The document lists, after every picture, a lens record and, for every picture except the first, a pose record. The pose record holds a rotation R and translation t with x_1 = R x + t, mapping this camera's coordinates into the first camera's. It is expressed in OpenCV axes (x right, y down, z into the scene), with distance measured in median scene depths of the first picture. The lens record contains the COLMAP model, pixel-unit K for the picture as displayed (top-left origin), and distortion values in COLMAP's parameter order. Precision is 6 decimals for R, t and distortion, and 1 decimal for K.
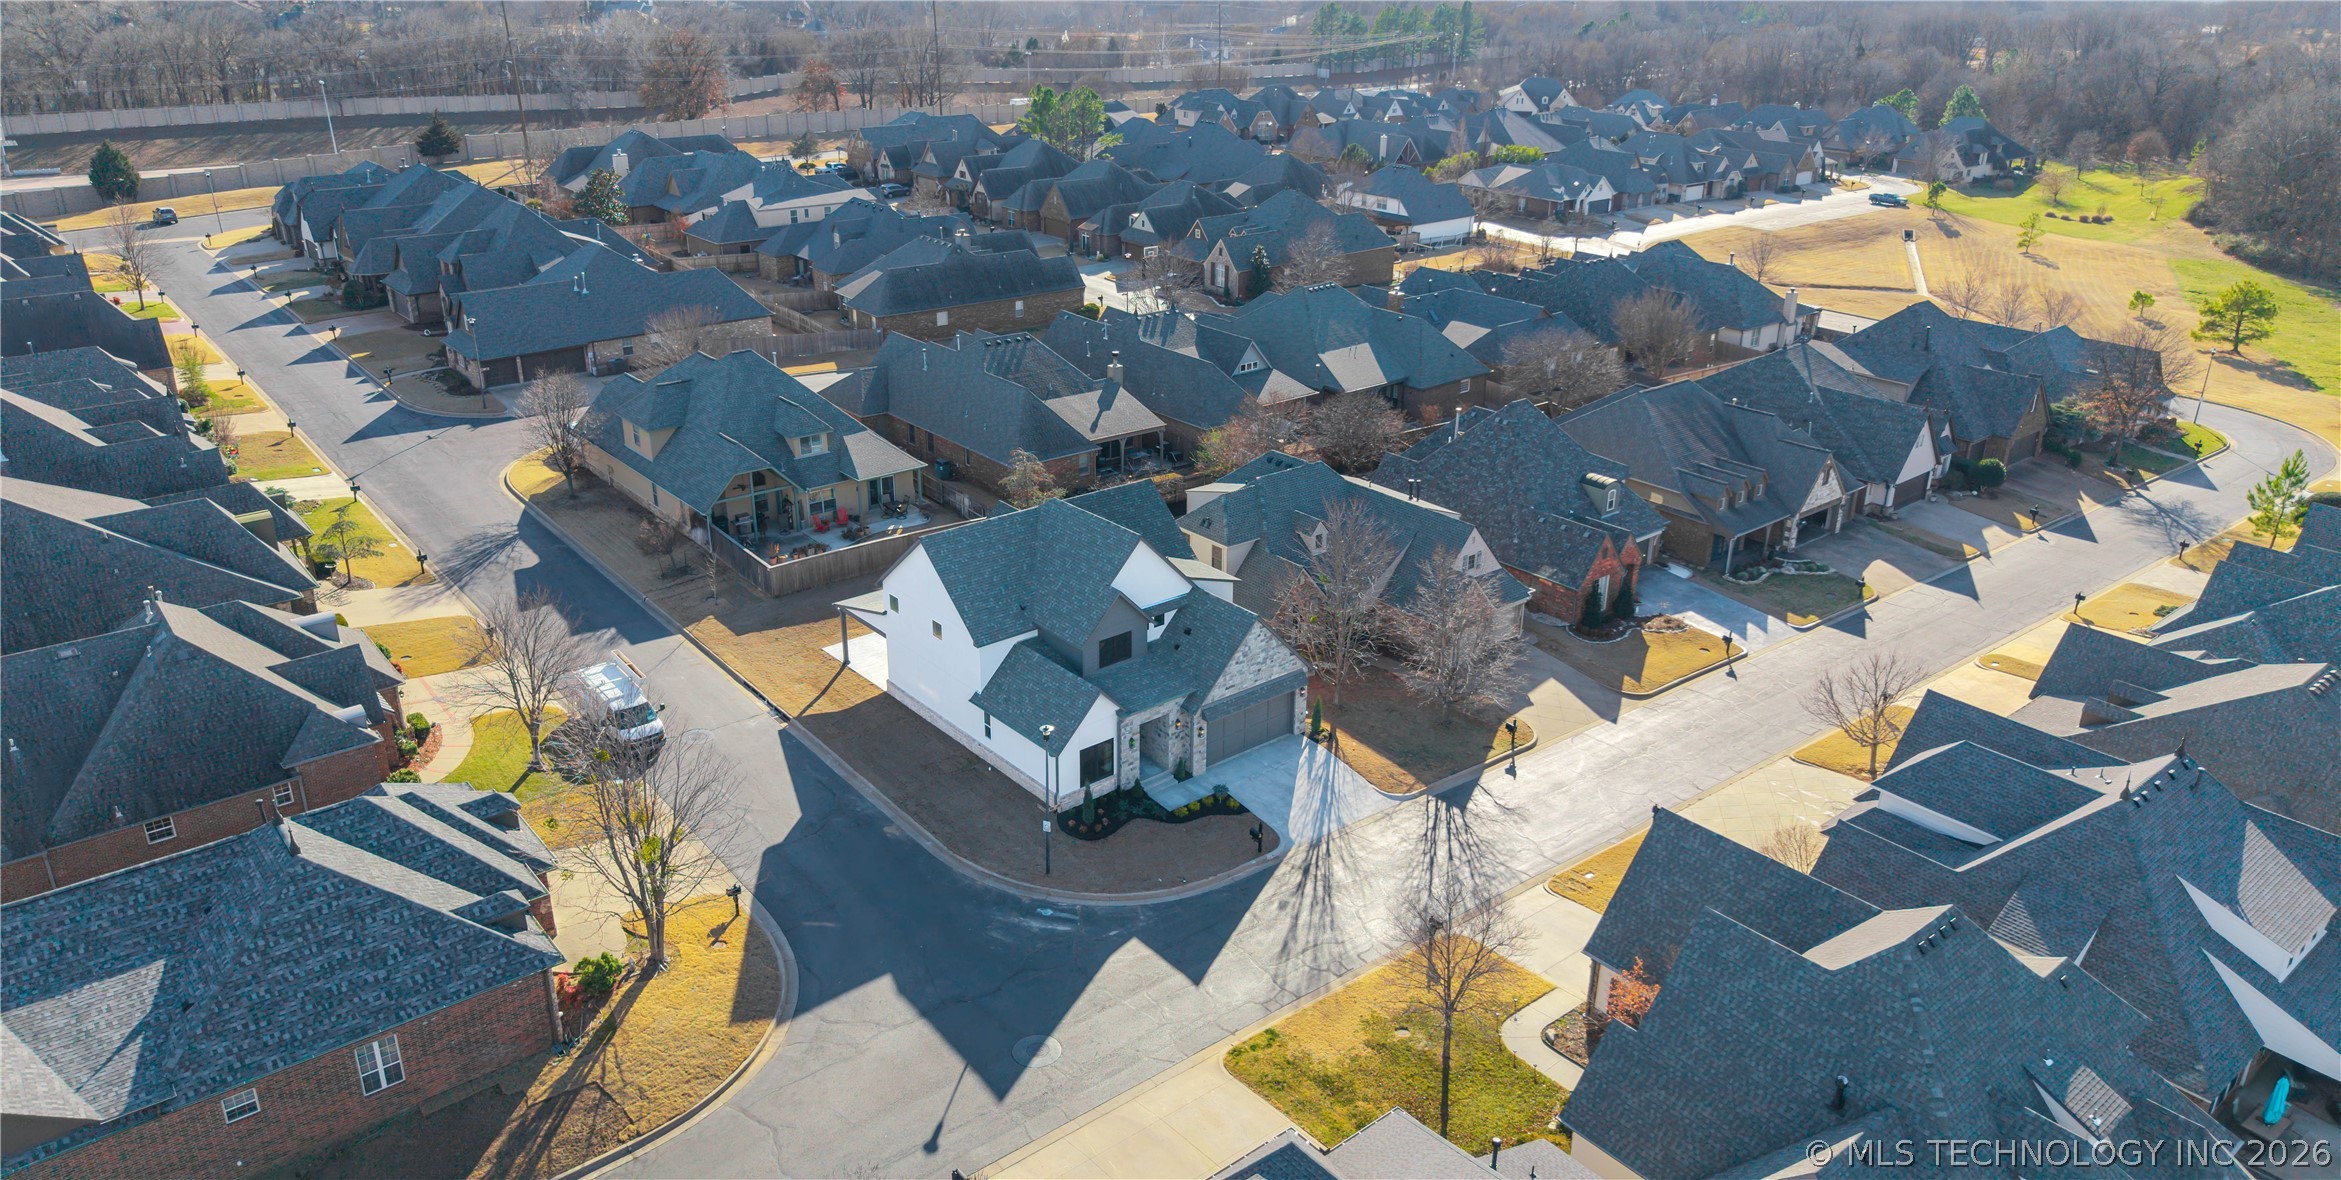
lens RADIAL K [[1547.9, 0, 1170.5], [0, 1547.9, 590.0], [0, 0, 1]] dist [0.062754, -0.067217]
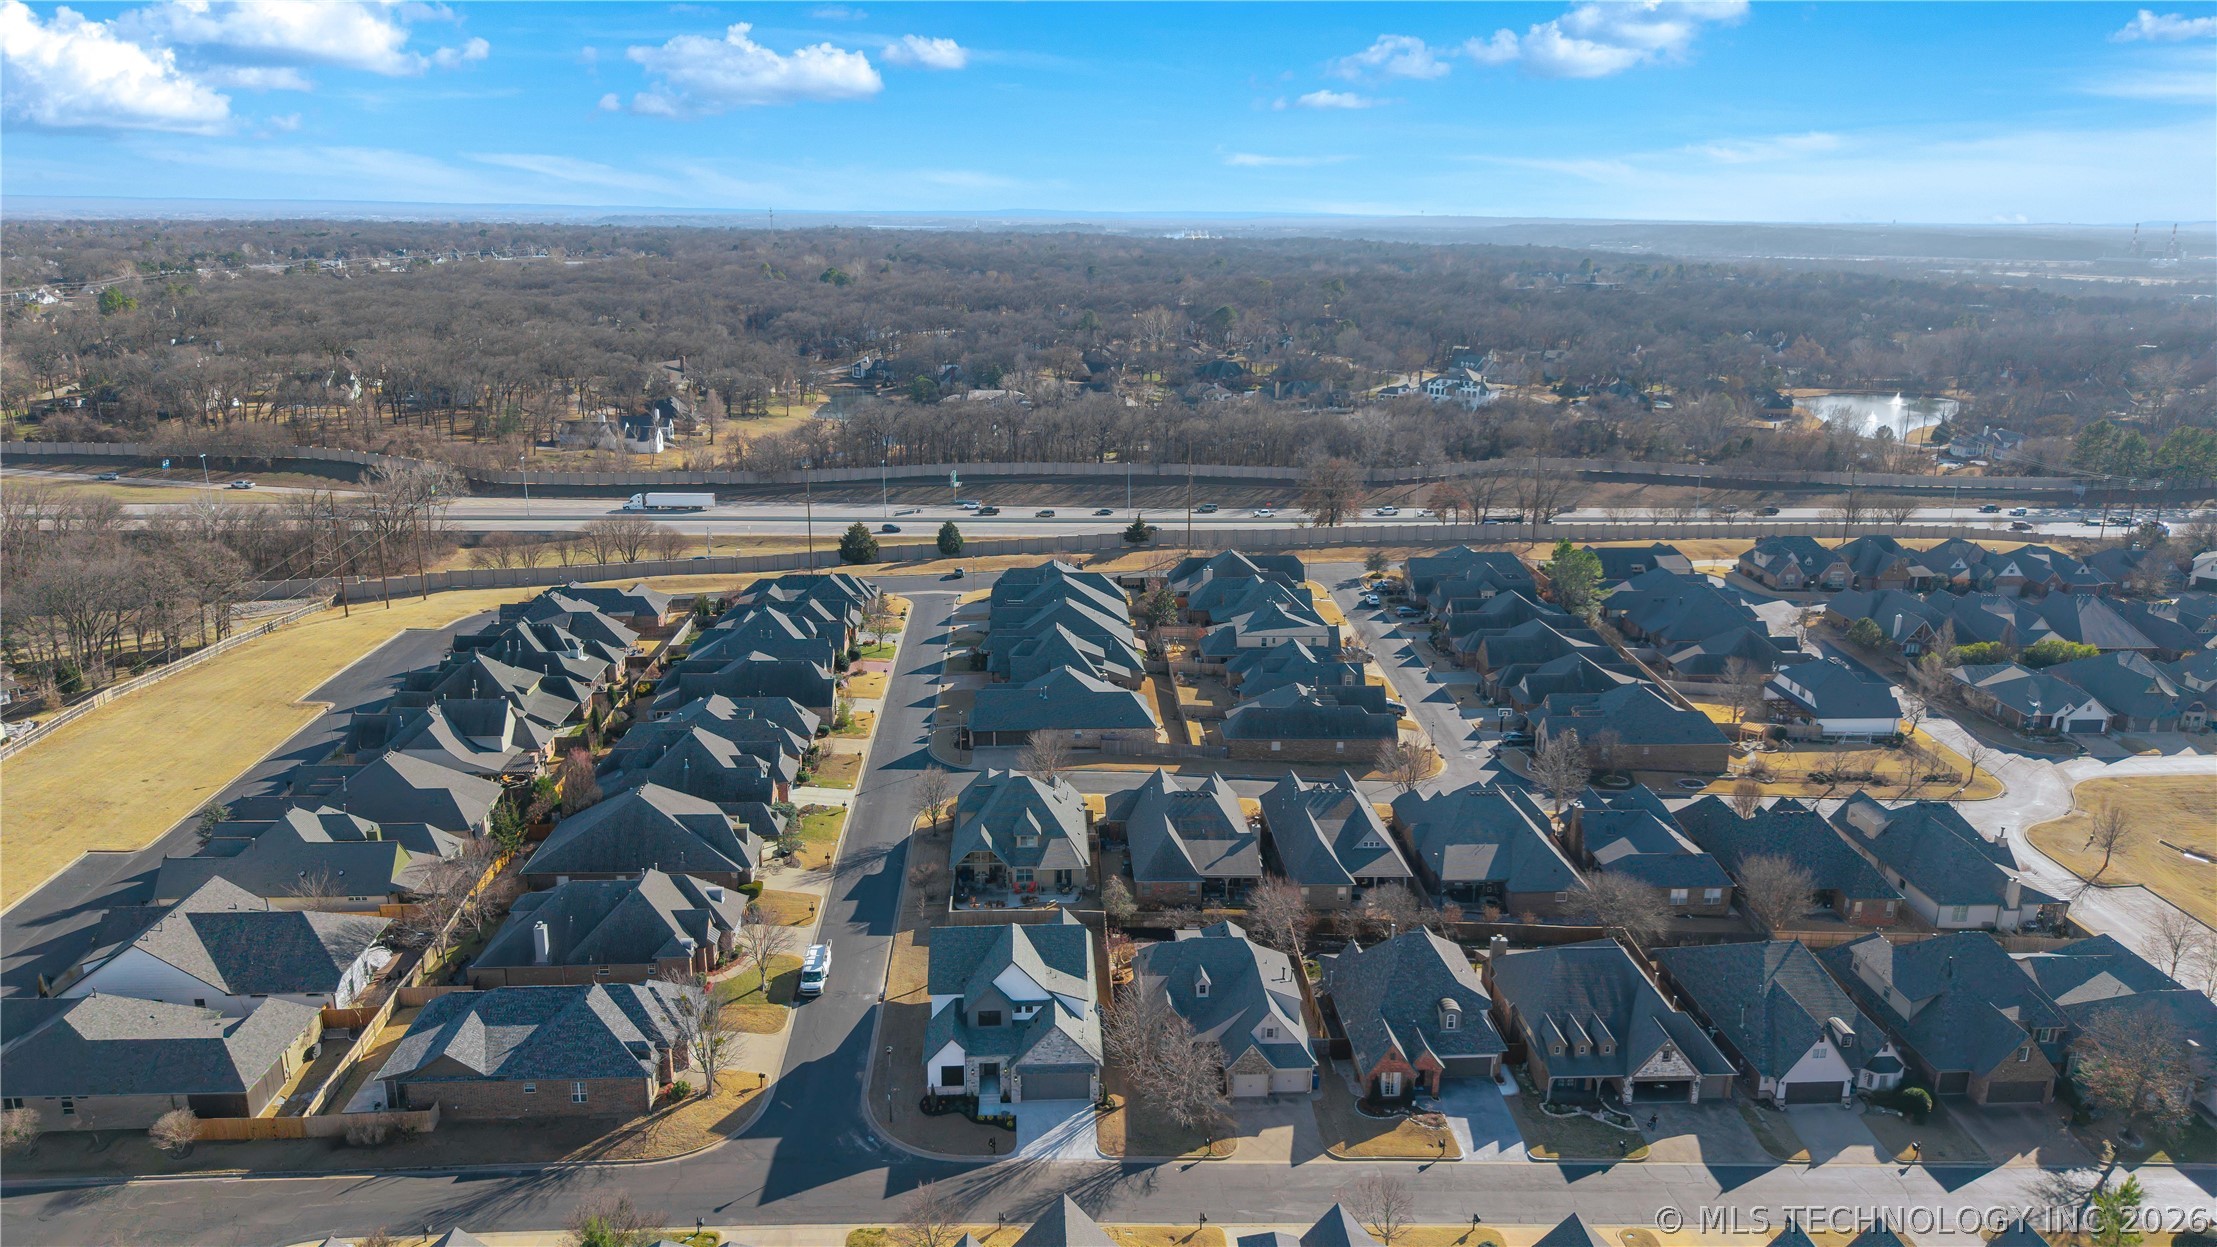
lens RADIAL K [[1532.9, 0, 1108.5], [0, 1532.9, 623.5], [0, 0, 1]] dist [0.012981, -0.003607]
pose [[0.794461, 0.155440, -0.587087, 0.810325], [-0.230577, 0.971510, -0.054801, -0.263689], [0.561842, 0.178906, 0.807667, -0.349965]]
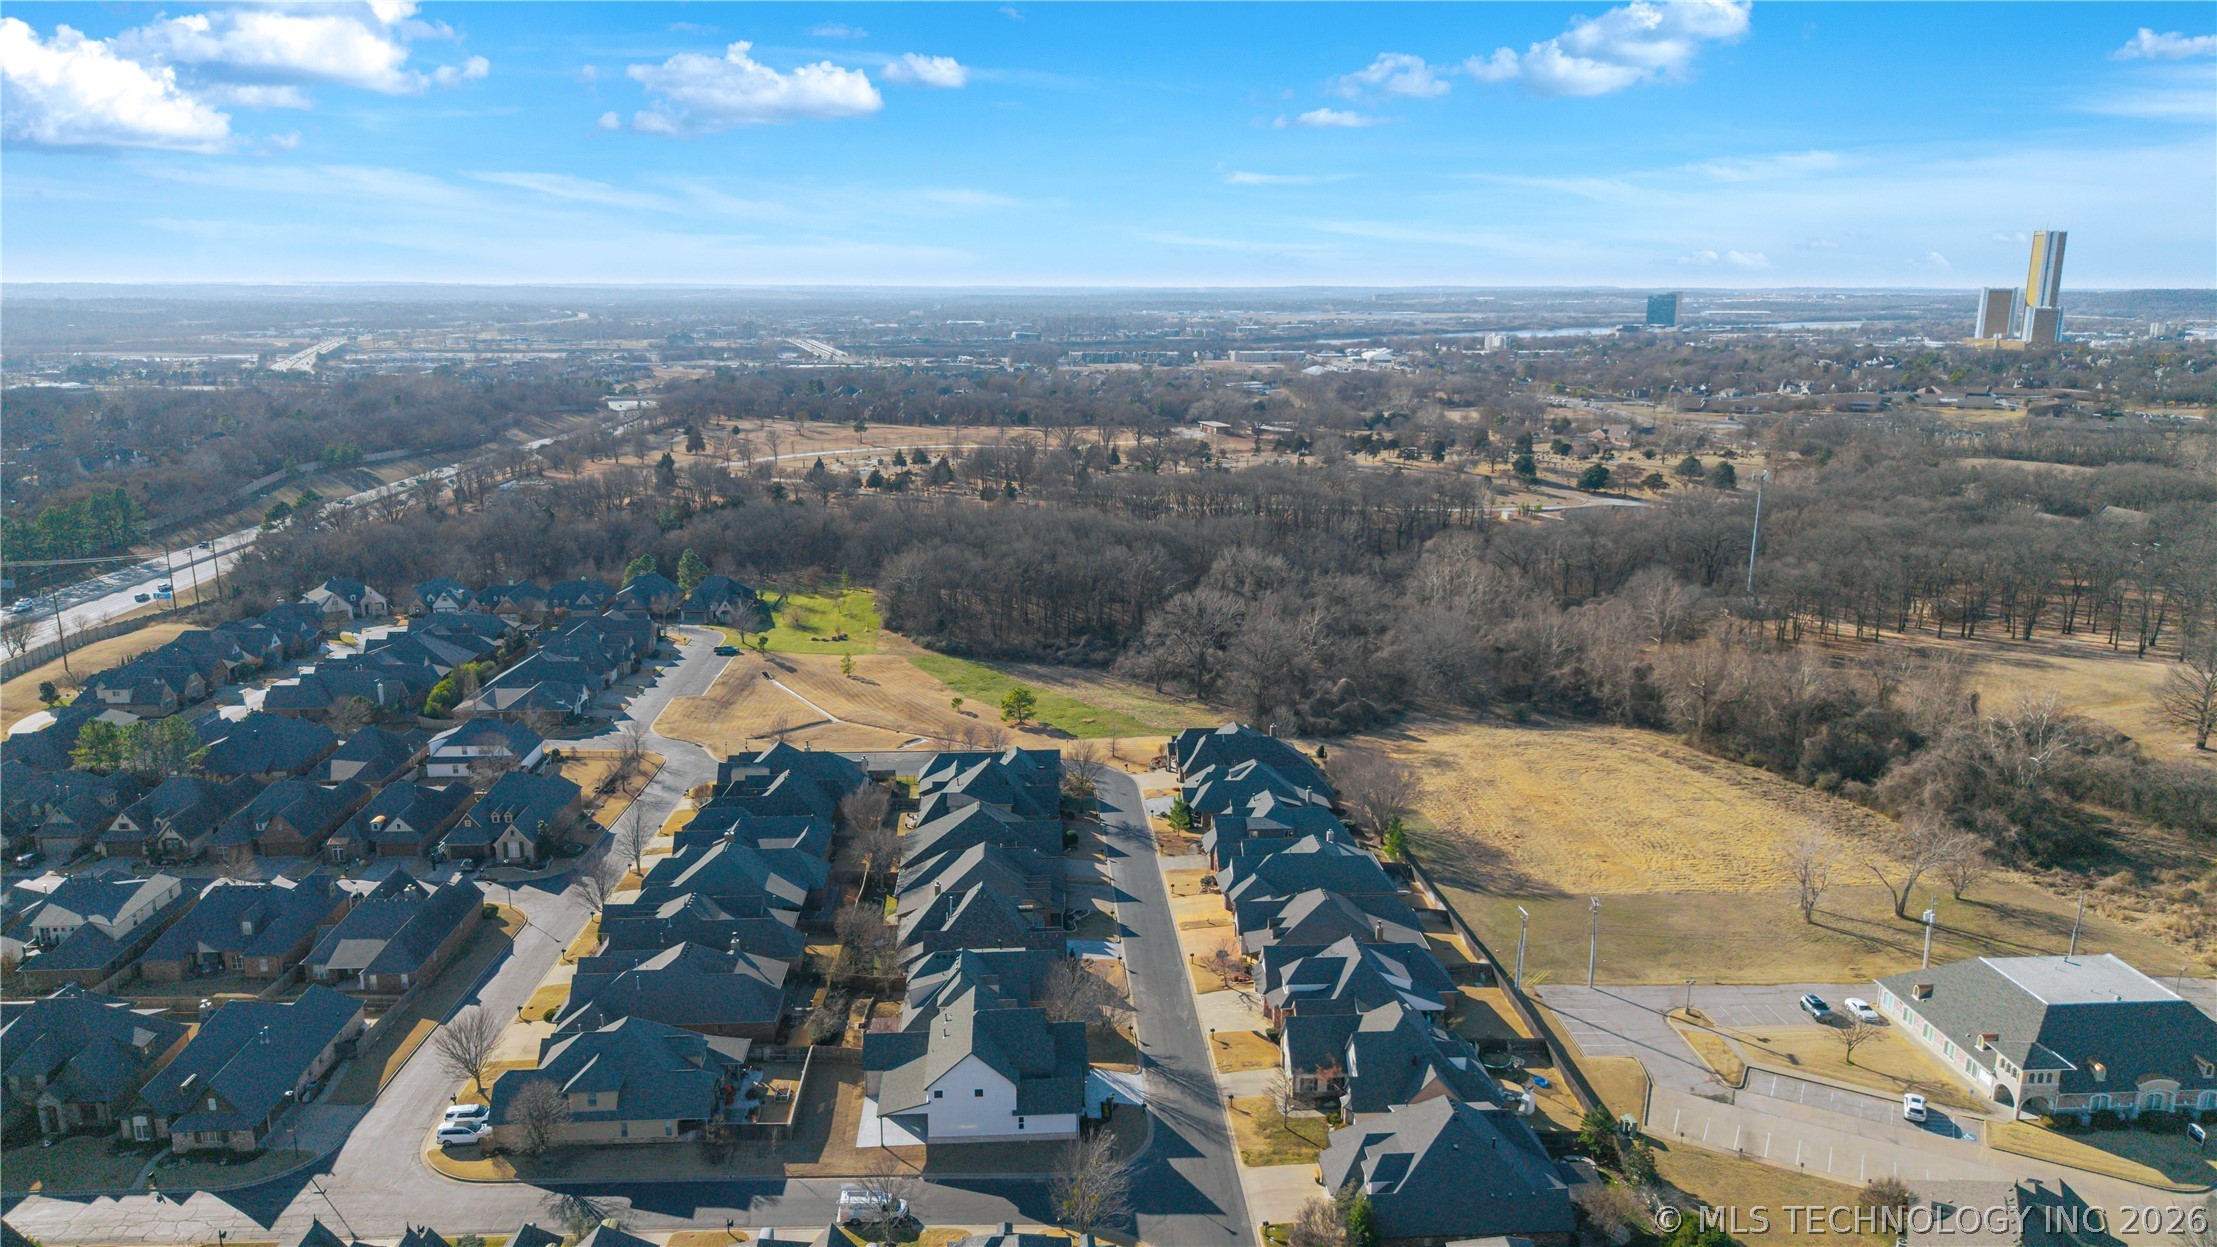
lens RADIAL K [[1546.8, 0, 1108.5], [0, 1546.8, 623.5], [0, 0, 1]] dist [0.082140, -0.139275]
pose [[0.578669, -0.195923, 0.791680, -1.230822], [0.319259, 0.947667, 0.001168, -0.402125], [-0.750477, 0.252075, 0.610935, -0.429632]]
